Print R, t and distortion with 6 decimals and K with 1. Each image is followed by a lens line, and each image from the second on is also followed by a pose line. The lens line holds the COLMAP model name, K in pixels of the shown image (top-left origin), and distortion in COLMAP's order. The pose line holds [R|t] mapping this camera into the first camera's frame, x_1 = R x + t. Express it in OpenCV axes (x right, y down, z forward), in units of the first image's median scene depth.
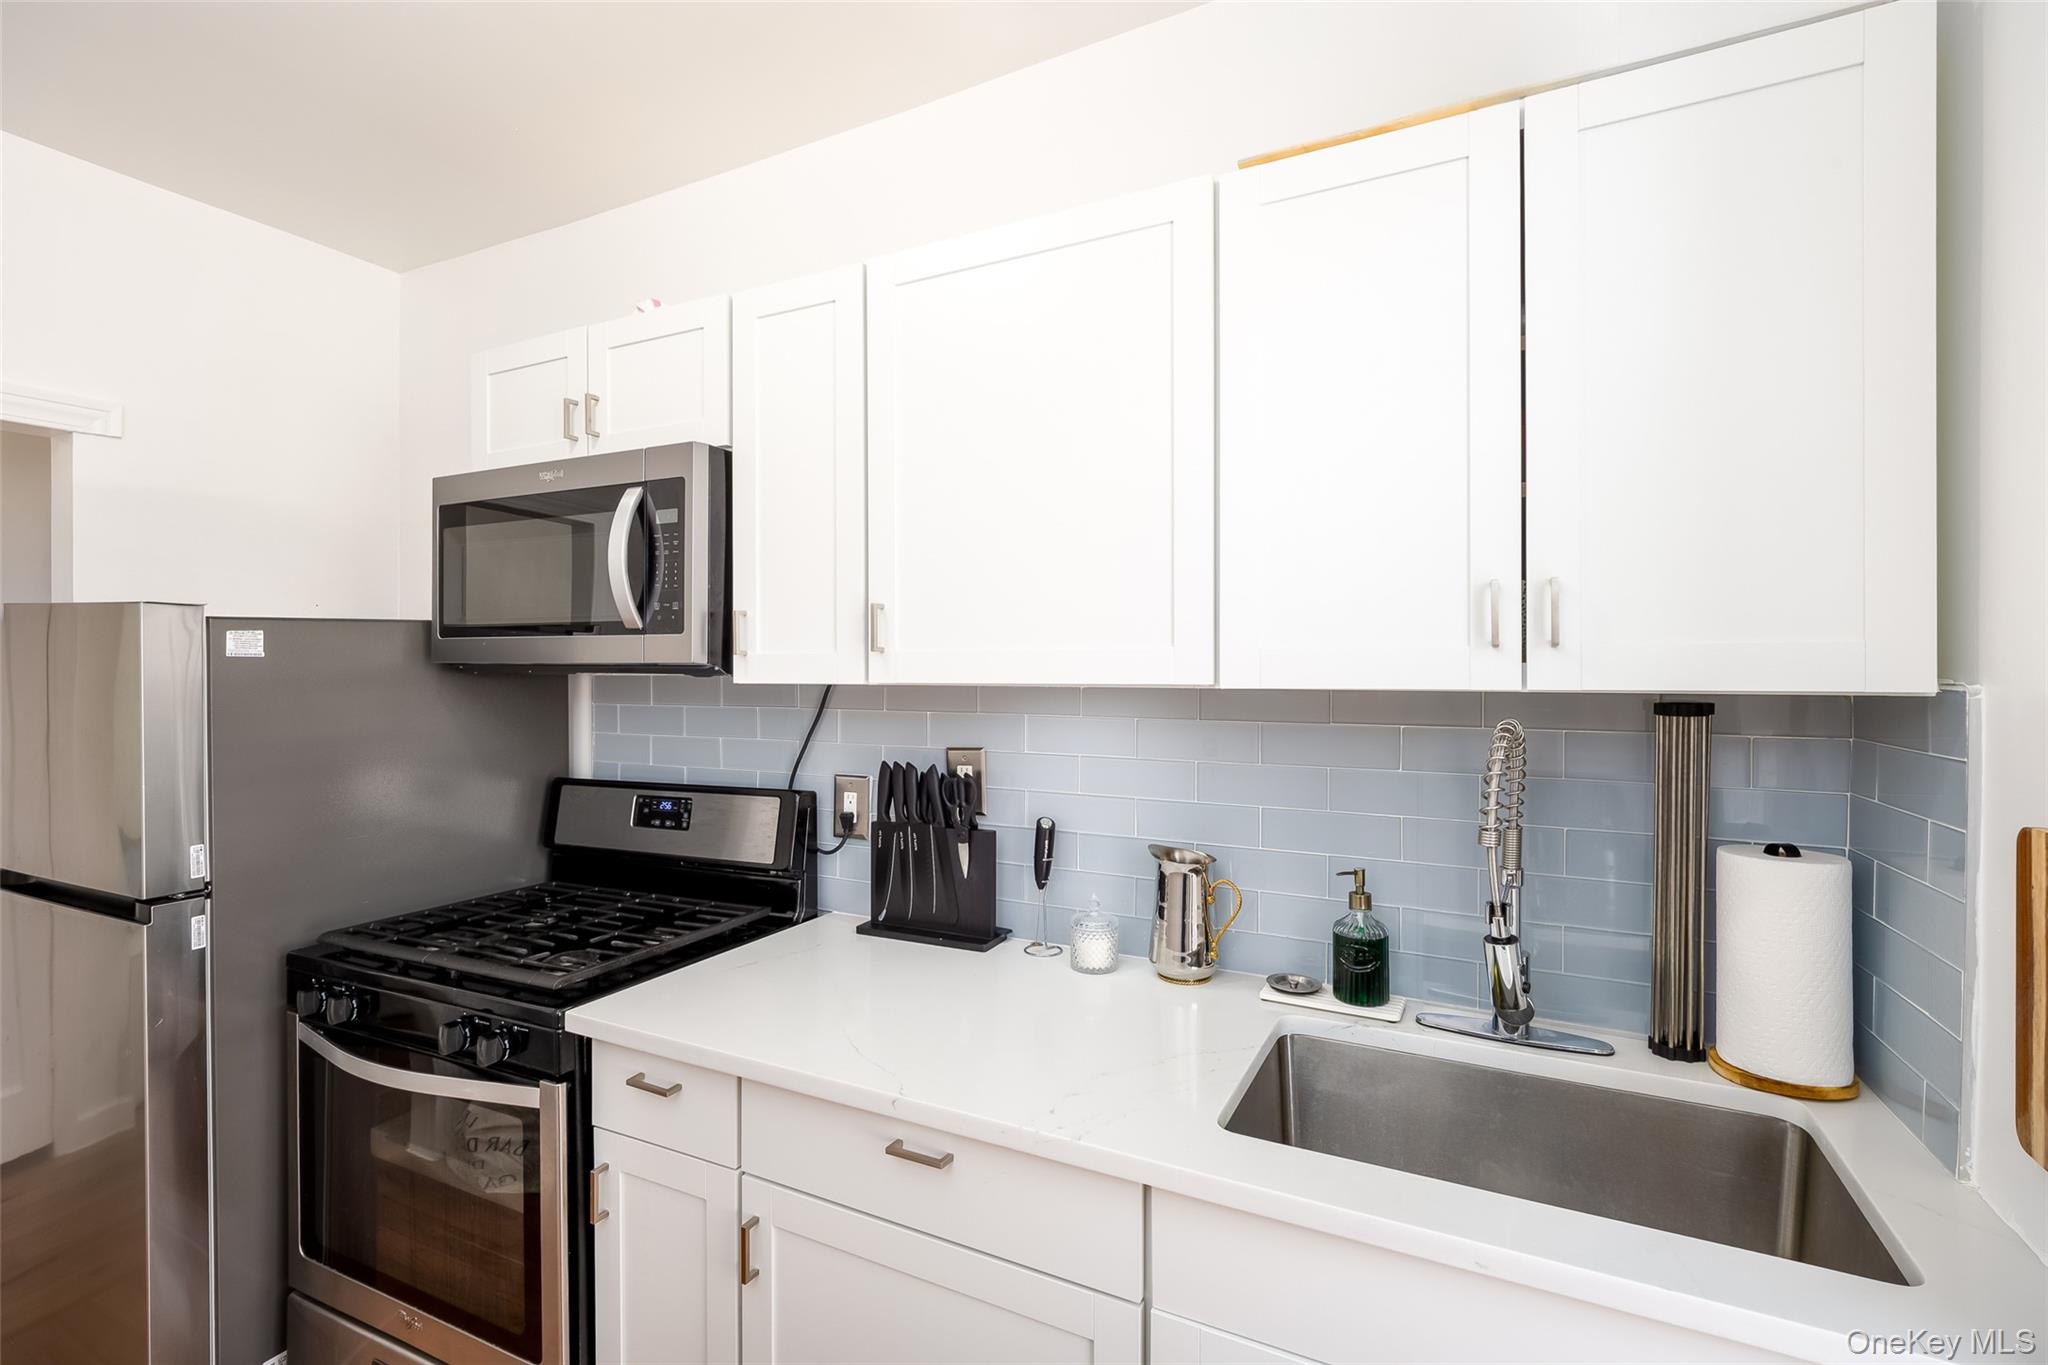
lens RADIAL K [[923.8, 0, 1024.0], [0, 923.8, 682.5], [0, 0, 1]] dist [0.001366, 0.000076]
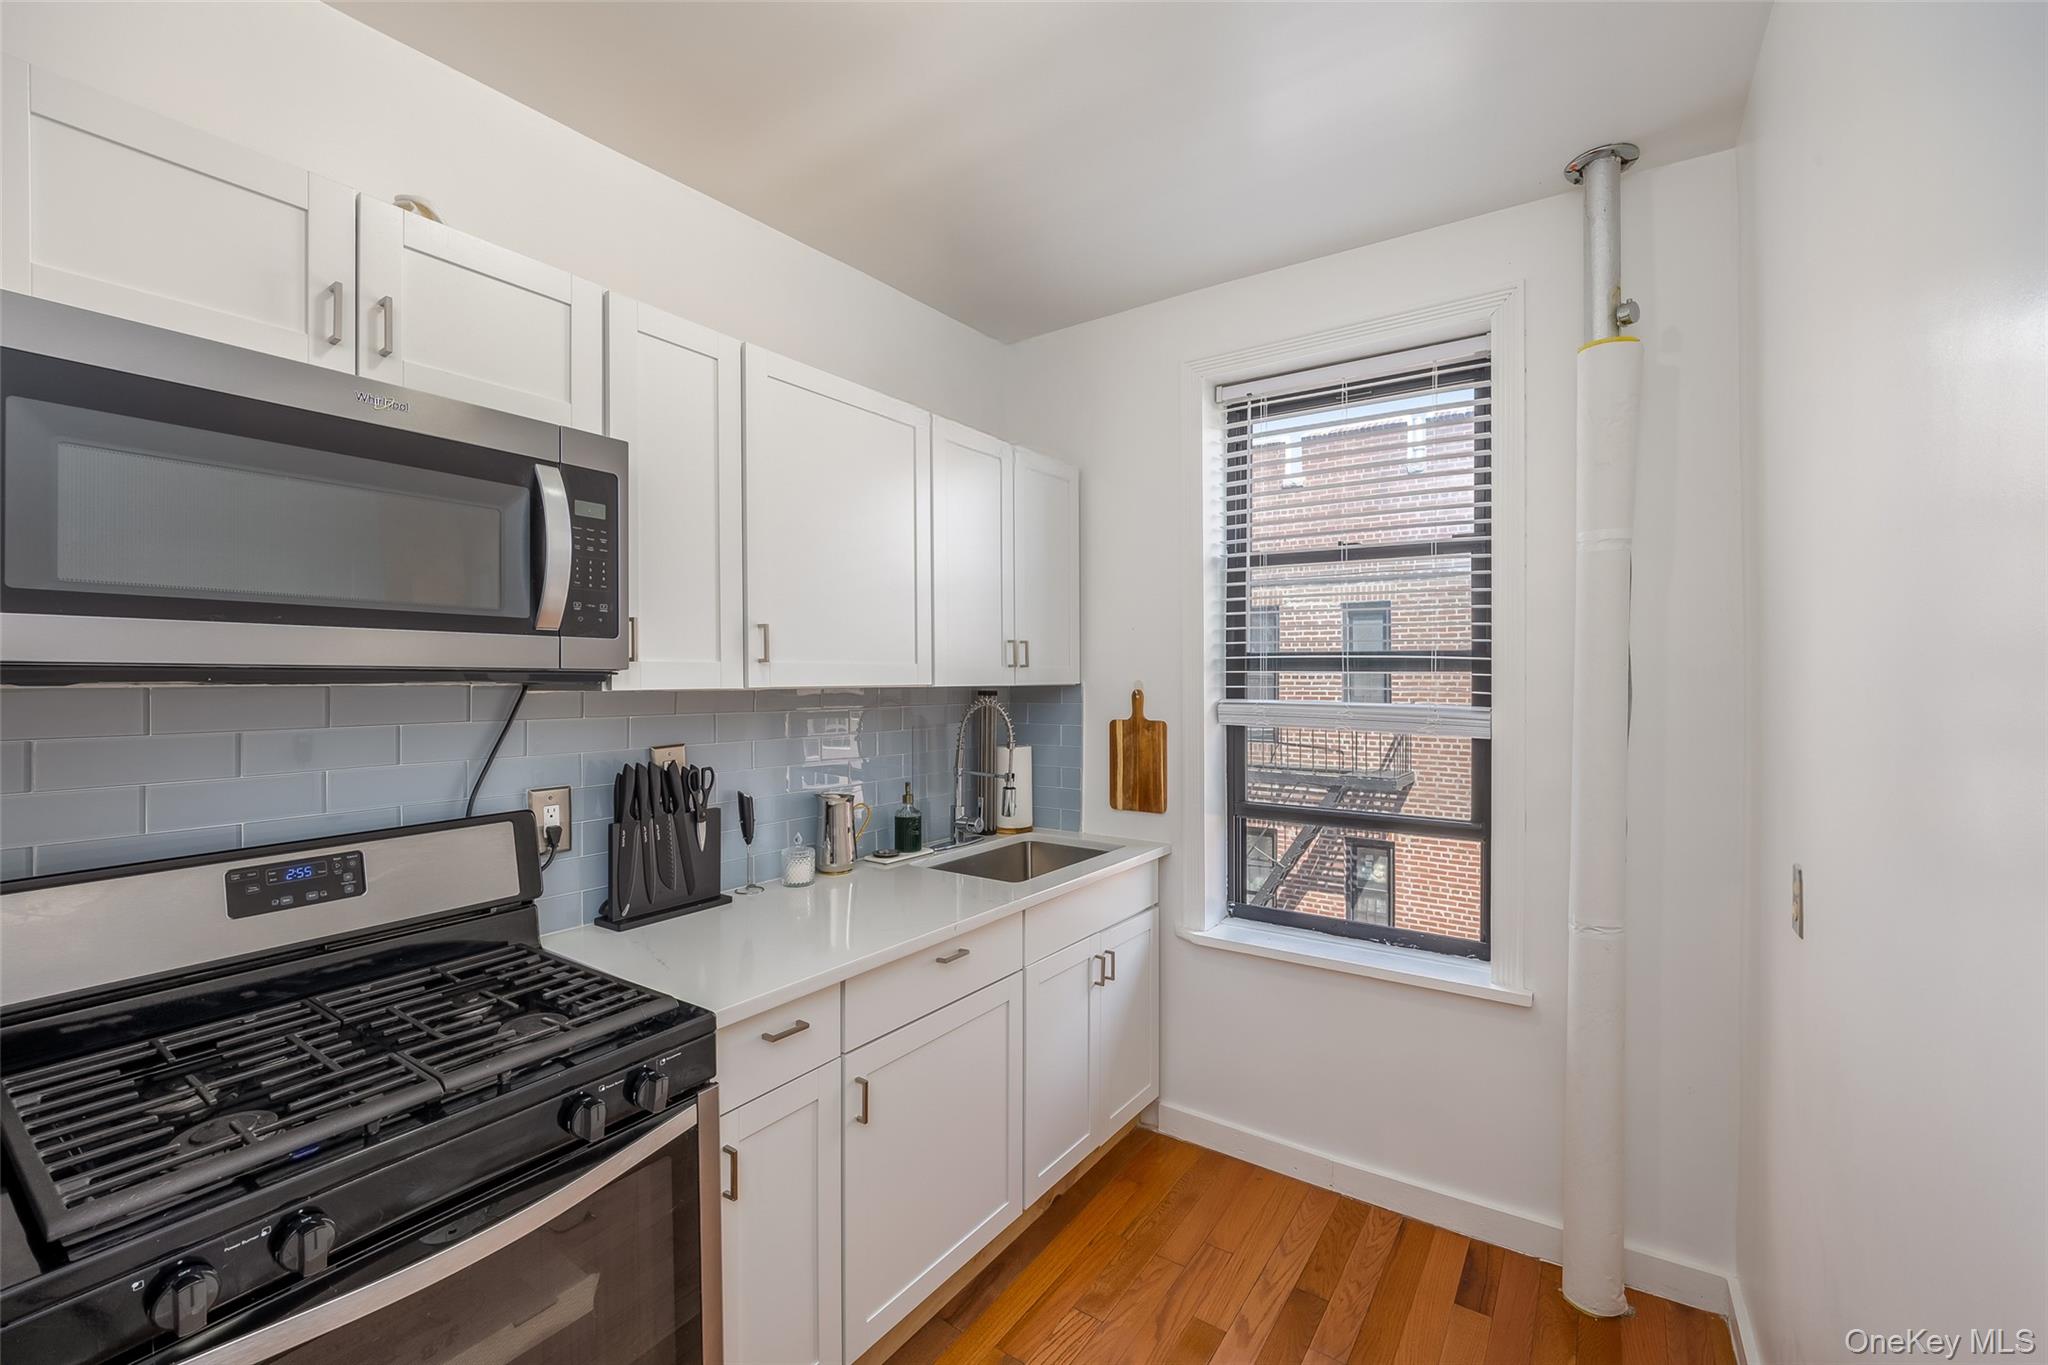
lens RADIAL K [[933.2, 0, 1024.0], [0, 933.2, 682.5], [0, 0, 1]] dist [-0.002393, -0.000257]
pose [[0.095985, 0.000446, 0.995383, -1.251327], [0.023436, 0.999722, -0.002708, 0.006134], [-0.995107, 0.023588, 0.095948, 0.469779]]
